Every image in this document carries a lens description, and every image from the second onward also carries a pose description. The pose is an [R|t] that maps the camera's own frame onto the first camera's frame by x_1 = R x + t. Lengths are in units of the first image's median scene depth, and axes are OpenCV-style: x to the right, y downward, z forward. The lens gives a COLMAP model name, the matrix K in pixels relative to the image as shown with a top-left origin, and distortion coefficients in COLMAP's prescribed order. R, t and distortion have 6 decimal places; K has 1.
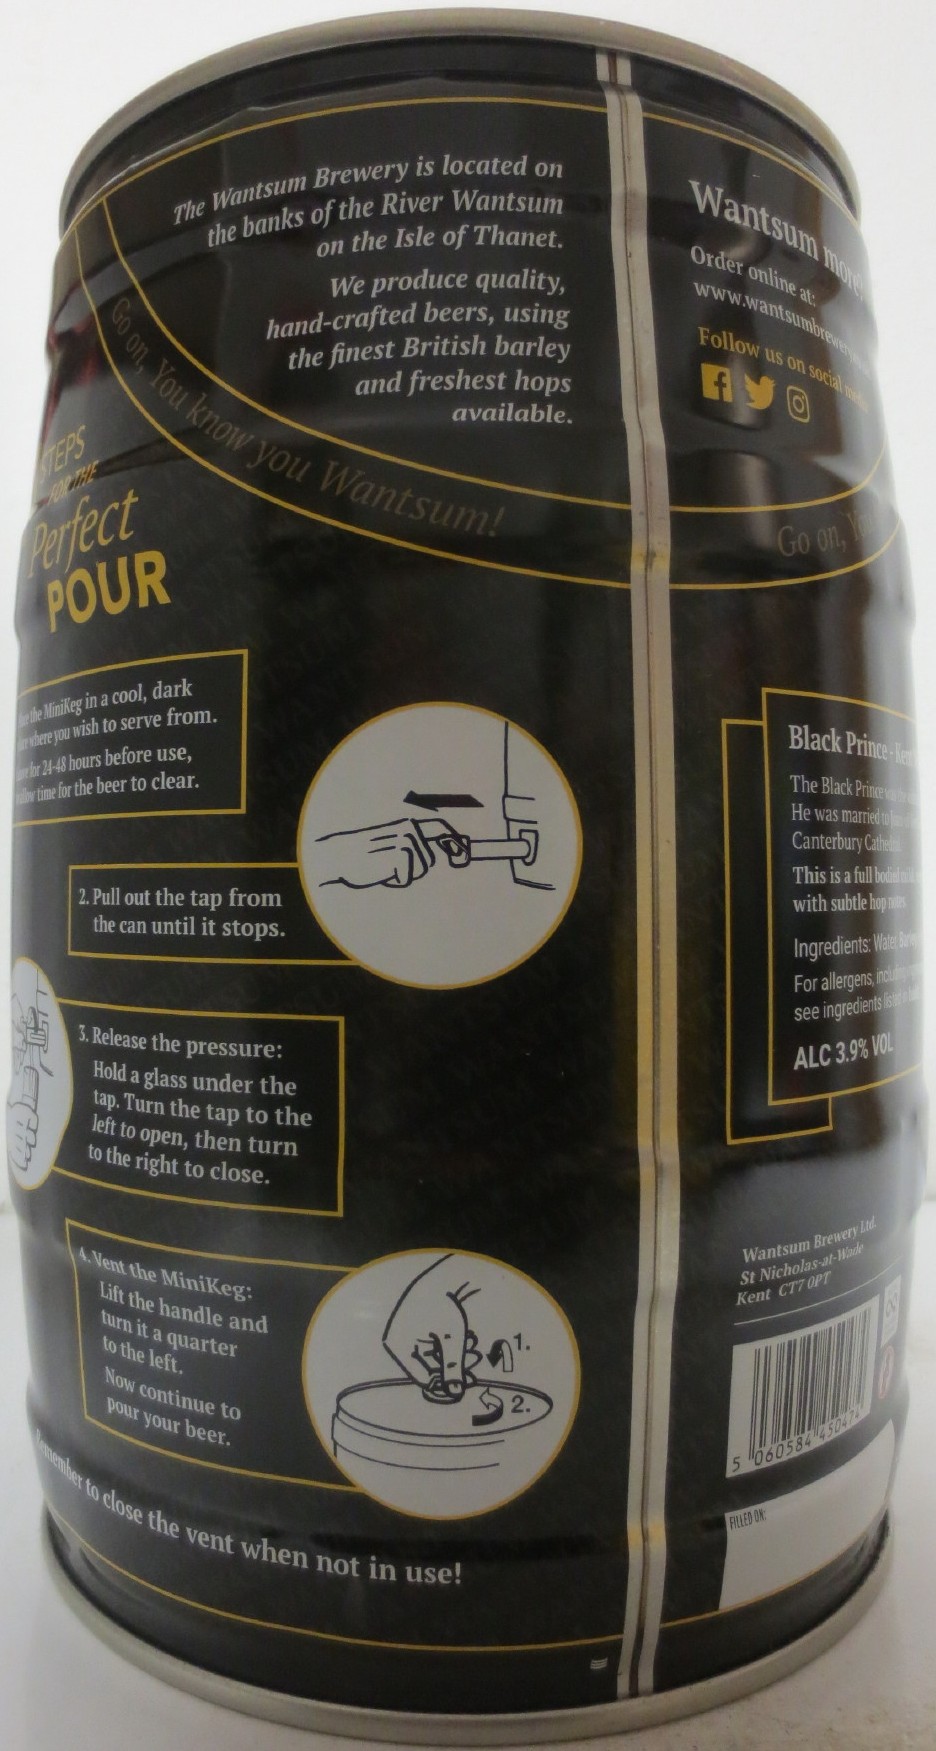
lens RADIAL K [[1264.9, 0, 468.0], [0, 1264.9, 875.5], [0, 0, 1]] dist [-0.000985, -0.002431]
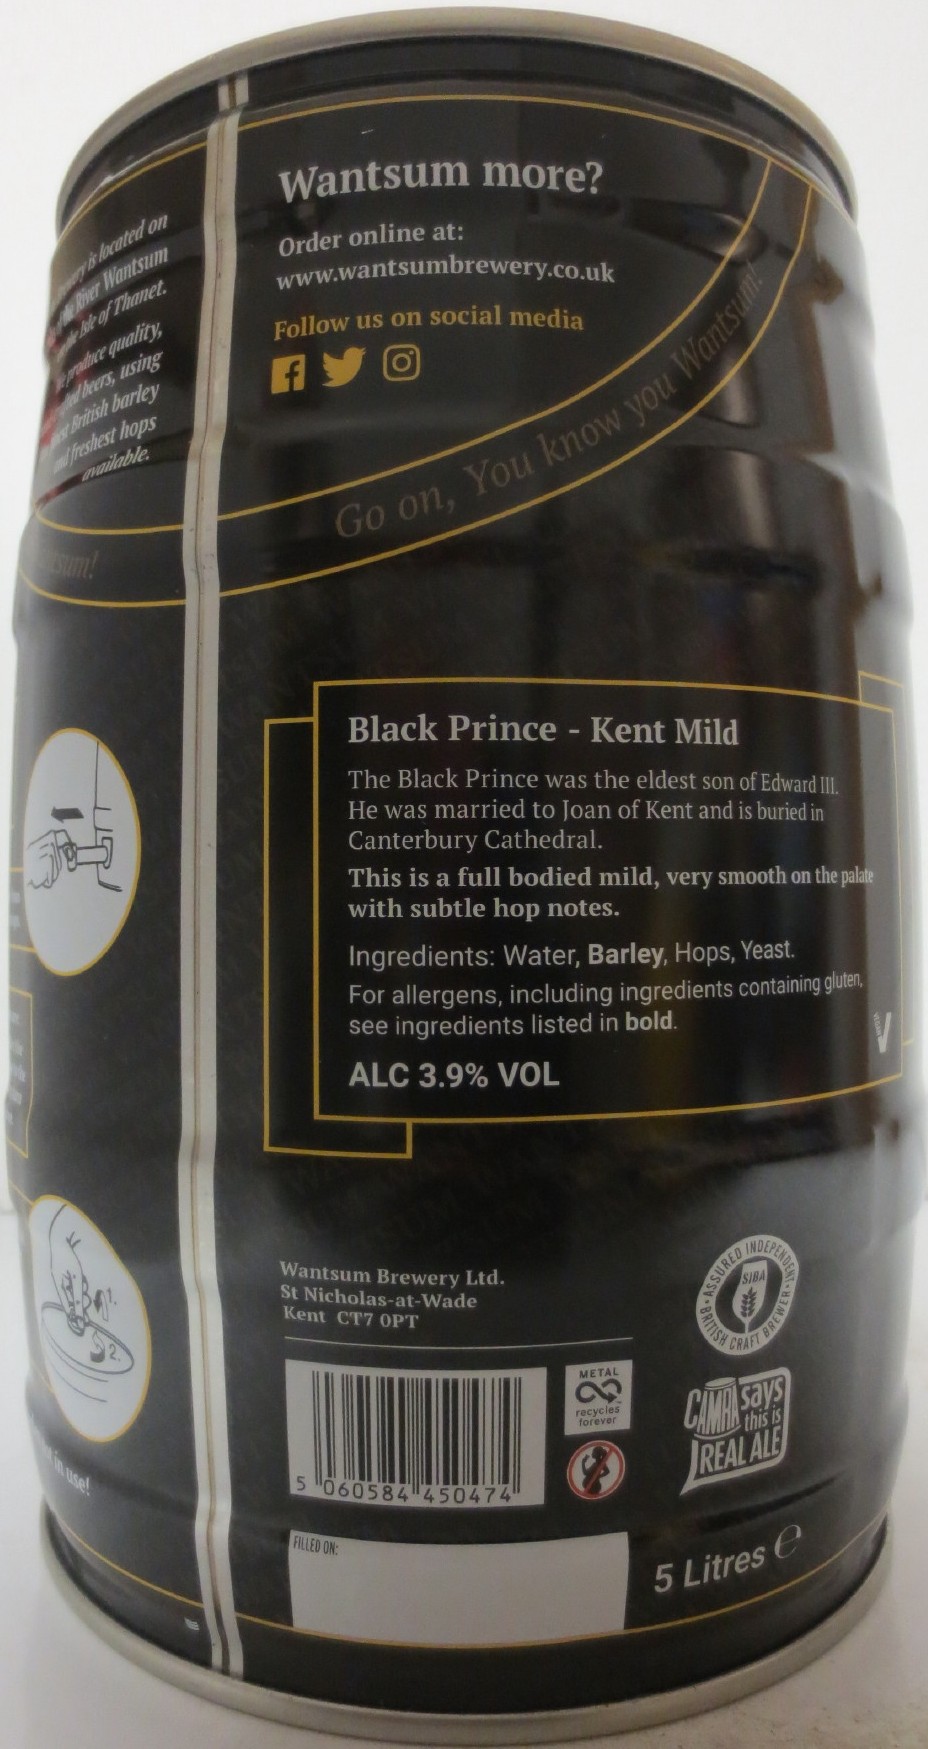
lens RADIAL K [[1296.9, 0, 437.1], [0, 1296.9, 880.3], [0, 0, 1]] dist [0.000405, 0.005080]
pose [[0.712543, 0.001890, -0.701626, 0.997552], [0.002136, 0.999986, 0.004863, -0.003054], [0.701625, -0.004963, 0.712529, 0.369067]]
